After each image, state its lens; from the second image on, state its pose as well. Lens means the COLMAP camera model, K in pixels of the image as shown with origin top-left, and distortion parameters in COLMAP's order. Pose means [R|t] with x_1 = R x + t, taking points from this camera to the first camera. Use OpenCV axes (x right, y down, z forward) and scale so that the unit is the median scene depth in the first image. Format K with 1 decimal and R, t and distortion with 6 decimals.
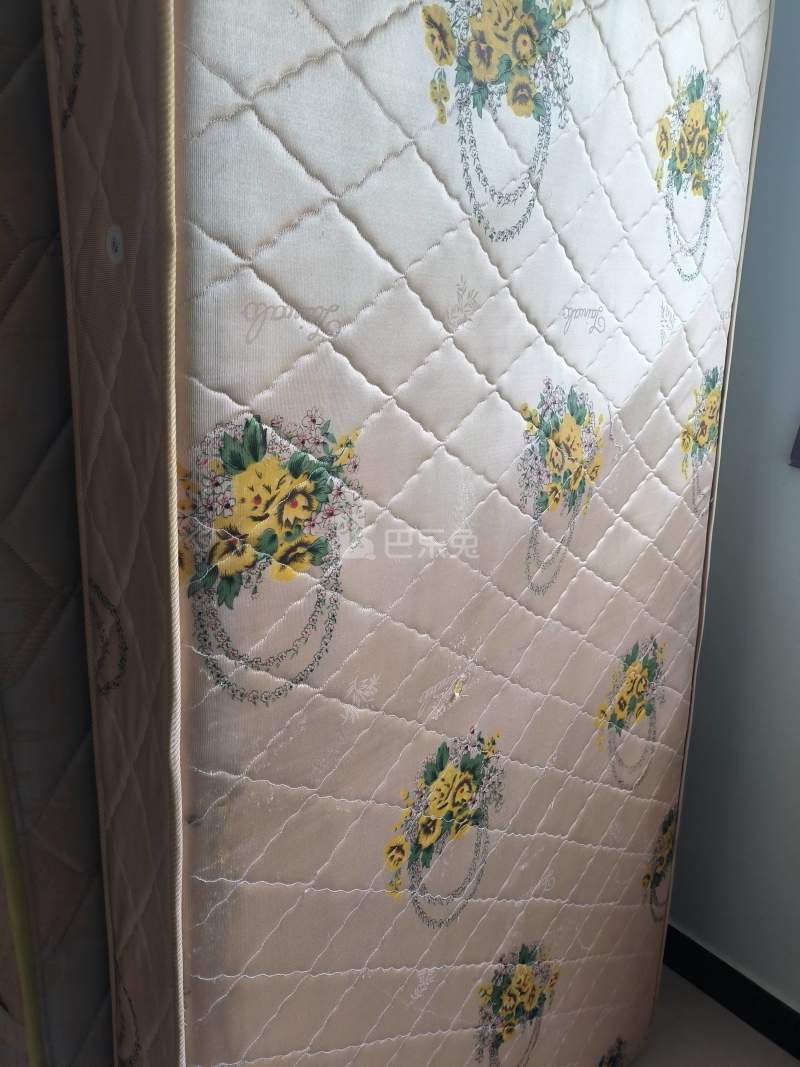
lens RADIAL K [[766.2, 0, 417.5], [0, 766.2, 535.9], [0, 0, 1]] dist [0.100185, -0.172809]
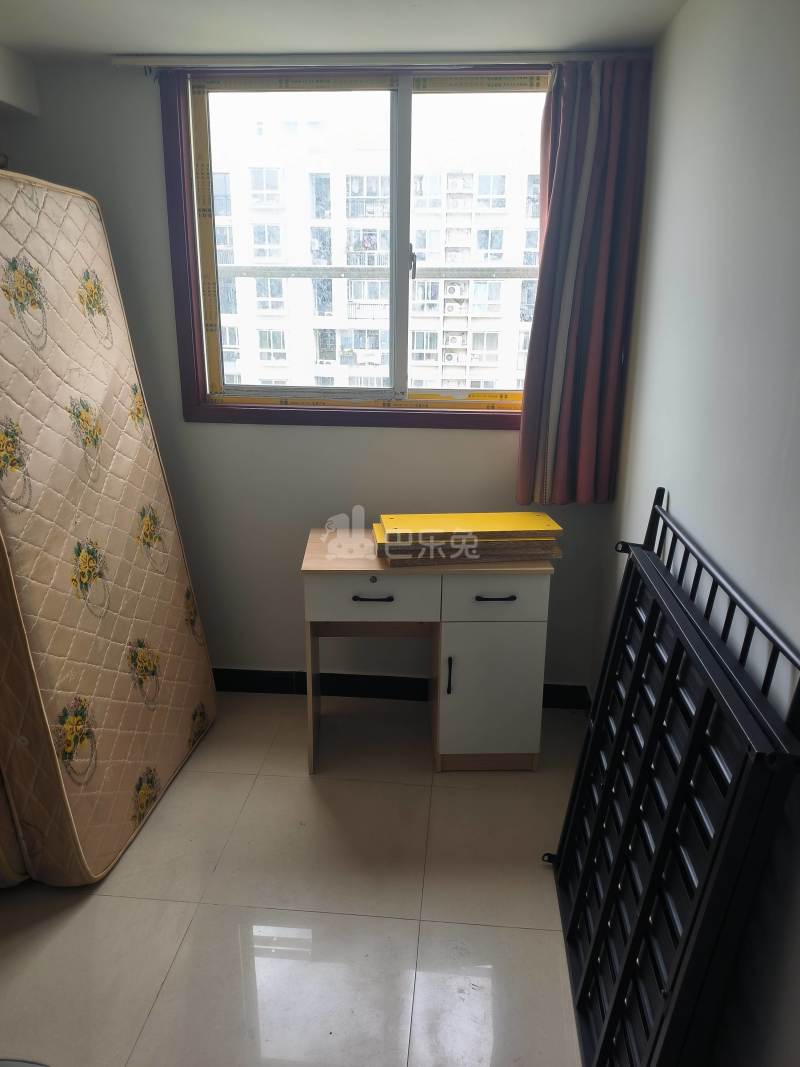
lens RADIAL K [[766.2, 0, 417.5], [0, 766.2, 535.9], [0, 0, 1]] dist [0.100185, -0.172809]
pose [[0.759936, -0.291960, 0.580738, -0.577212], [0.315513, 0.946819, 0.063134, 0.428537], [-0.568287, 0.135253, 0.811638, -1.660092]]
